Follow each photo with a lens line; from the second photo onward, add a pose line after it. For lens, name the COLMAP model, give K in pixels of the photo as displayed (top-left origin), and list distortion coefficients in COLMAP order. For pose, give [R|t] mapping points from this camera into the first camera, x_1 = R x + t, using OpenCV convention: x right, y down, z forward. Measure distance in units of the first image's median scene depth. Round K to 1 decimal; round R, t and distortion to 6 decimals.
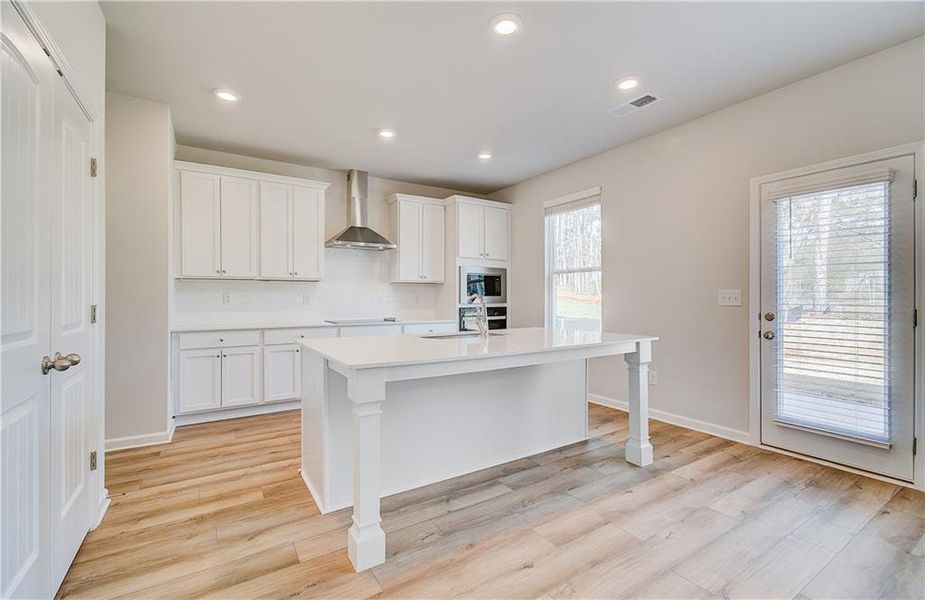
lens RADIAL K [[404.4, 0, 465.5], [0, 404.4, 295.9], [0, 0, 1]] dist [-0.000463, 0.000375]
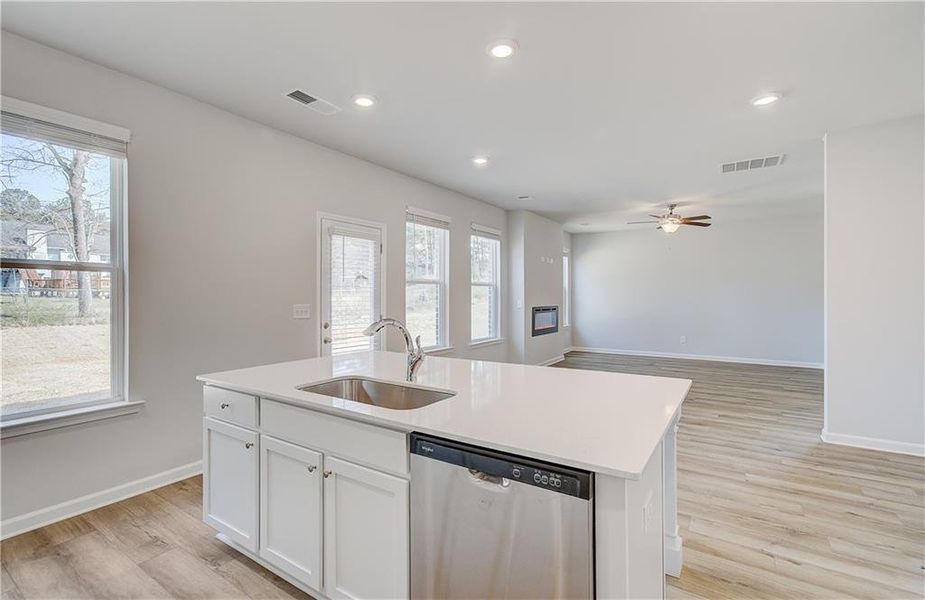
lens RADIAL K [[417.8, 0, 465.1], [0, 417.8, 303.9], [0, 0, 1]] dist [-0.001372, 0.000160]
pose [[-0.401789, -0.016378, 0.915586, -0.629311], [-0.004221, 0.999863, 0.016033, -0.040581], [-0.915723, 0.002577, -0.401803, 1.174959]]
